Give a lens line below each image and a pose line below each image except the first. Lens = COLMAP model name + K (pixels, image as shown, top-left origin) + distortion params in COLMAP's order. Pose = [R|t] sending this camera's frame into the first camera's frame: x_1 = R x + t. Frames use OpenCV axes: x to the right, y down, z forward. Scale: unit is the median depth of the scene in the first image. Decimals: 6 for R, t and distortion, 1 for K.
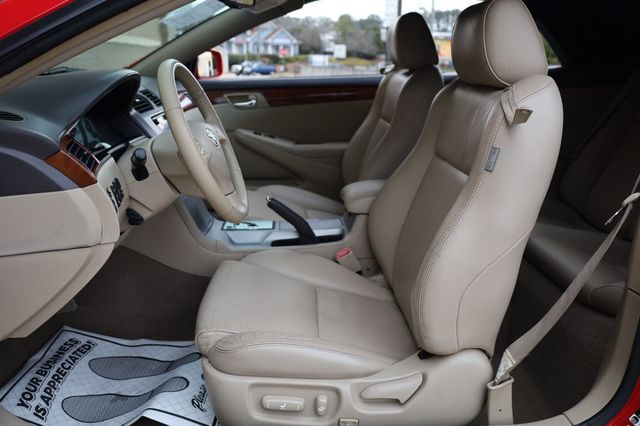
lens RADIAL K [[519.1, 0, 318.8], [0, 519.1, 212.4], [0, 0, 1]] dist [-0.008577, -0.002319]
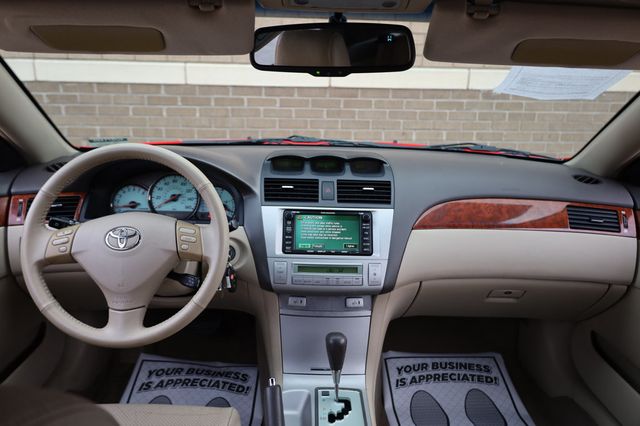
lens RADIAL K [[439.8, 0, 308.7], [0, 439.8, 206.0], [0, 0, 1]] dist [-0.001187, -0.005648]
pose [[-0.044483, 0.222595, -0.973896, 0.382489], [-0.313376, 0.922547, 0.225172, -0.368240], [0.948587, 0.315212, 0.028718, 1.022912]]
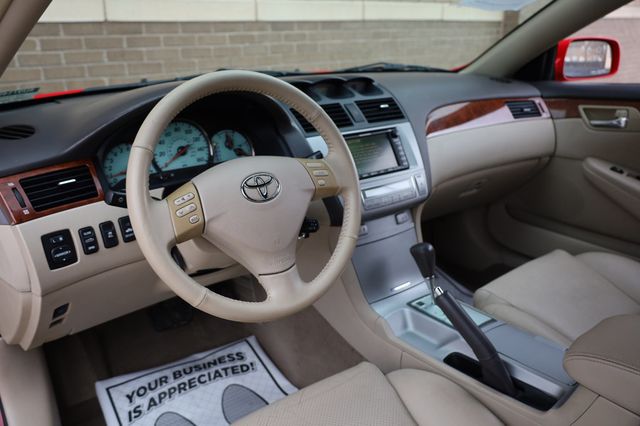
lens RADIAL K [[498.2, 0, 320.0], [0, 498.2, 211.0], [0, 0, 1]] dist [-0.005653, 0.016140]
pose [[0.544370, 0.244225, -0.802506, 0.303427], [-0.210379, 0.965852, 0.151228, -0.194273], [0.812036, 0.086507, 0.577161, 0.578609]]
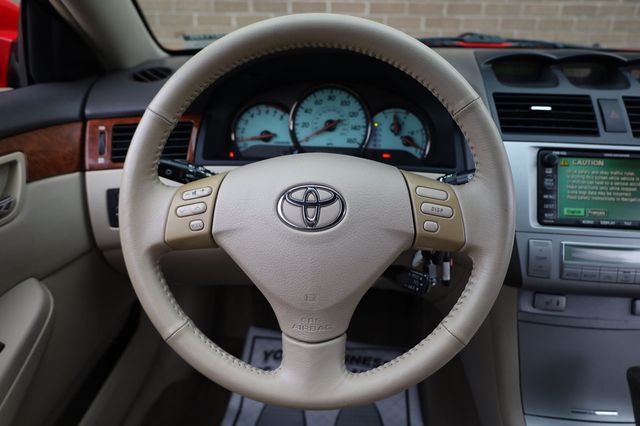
lens RADIAL K [[439.8, 0, 316.9], [0, 439.8, 209.9], [0, 0, 1]] dist [-0.001187, -0.005648]
pose [[-0.127088, 0.382814, -0.915042, 0.113886], [-0.302931, 0.863466, 0.403310, -0.242457], [0.944501, 0.328451, 0.006230, 0.827327]]
